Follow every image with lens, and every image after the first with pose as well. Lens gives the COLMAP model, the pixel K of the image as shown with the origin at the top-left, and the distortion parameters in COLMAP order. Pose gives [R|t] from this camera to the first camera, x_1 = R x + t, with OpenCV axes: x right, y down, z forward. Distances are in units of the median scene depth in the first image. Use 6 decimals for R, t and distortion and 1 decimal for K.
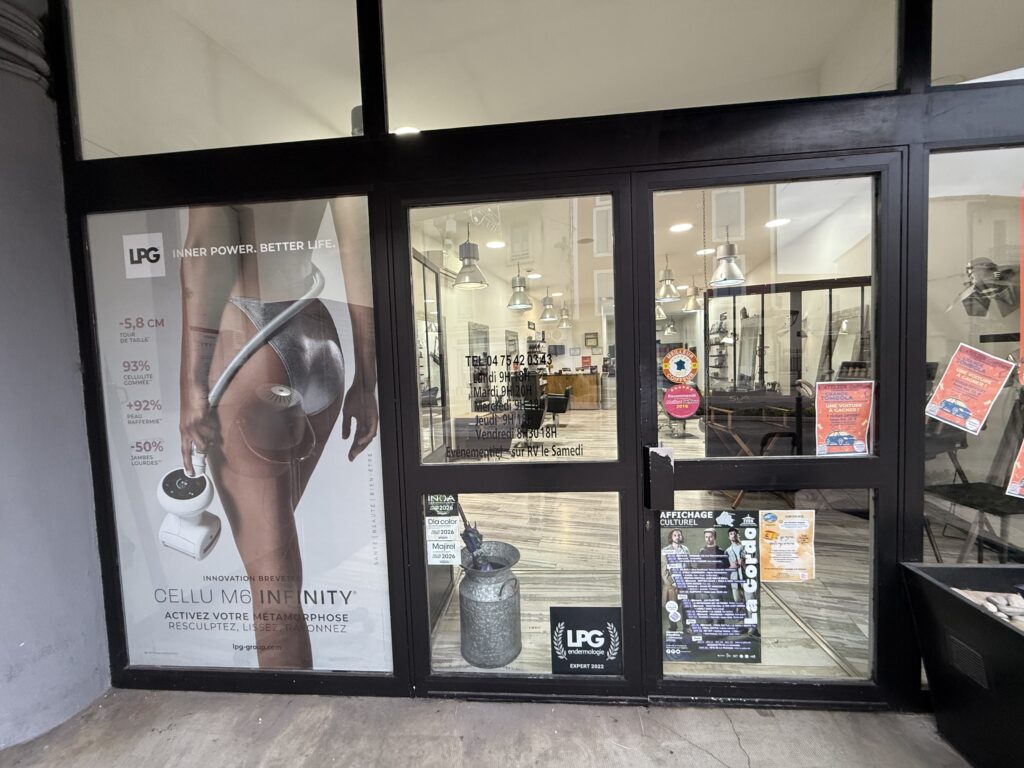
lens RADIAL K [[404.8, 0, 507.7], [0, 404.8, 383.0], [0, 0, 1]] dist [-0.000623, 0.000462]
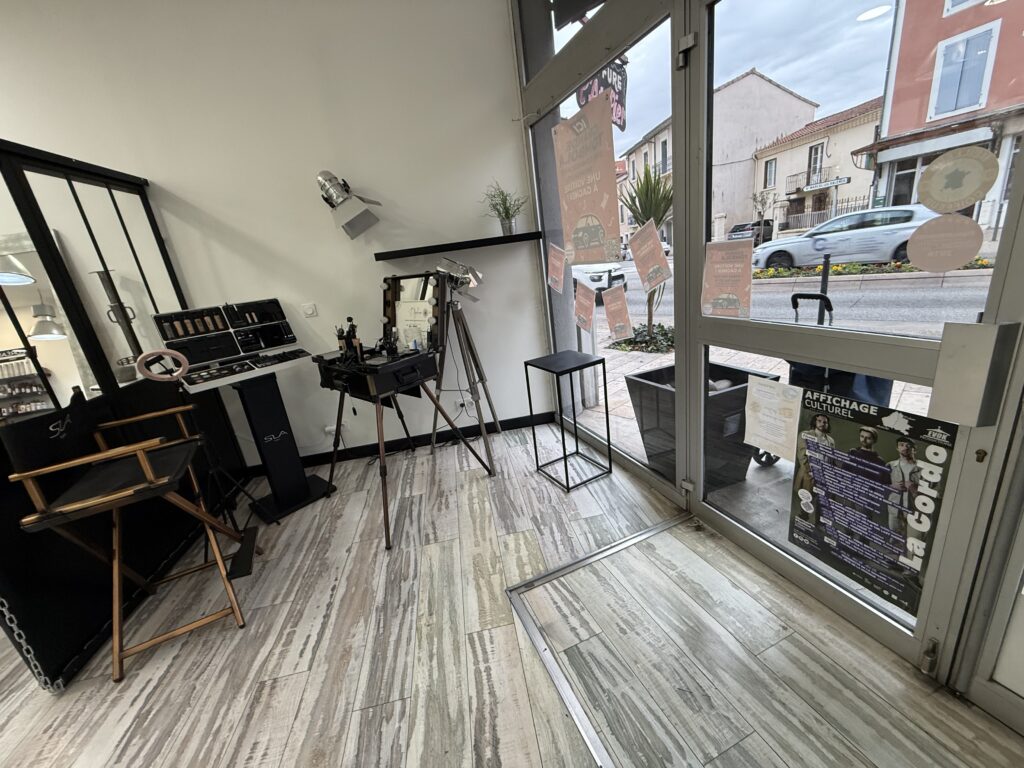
lens RADIAL K [[404.9, 0, 507.7], [0, 404.9, 382.4], [0, 0, 1]] dist [-0.001393, 0.000553]
pose [[0.445348, 0.249490, -0.859895, 0.818695], [0.055470, 0.950860, 0.304611, 0.009737], [0.893637, -0.183357, 0.409625, 0.095414]]
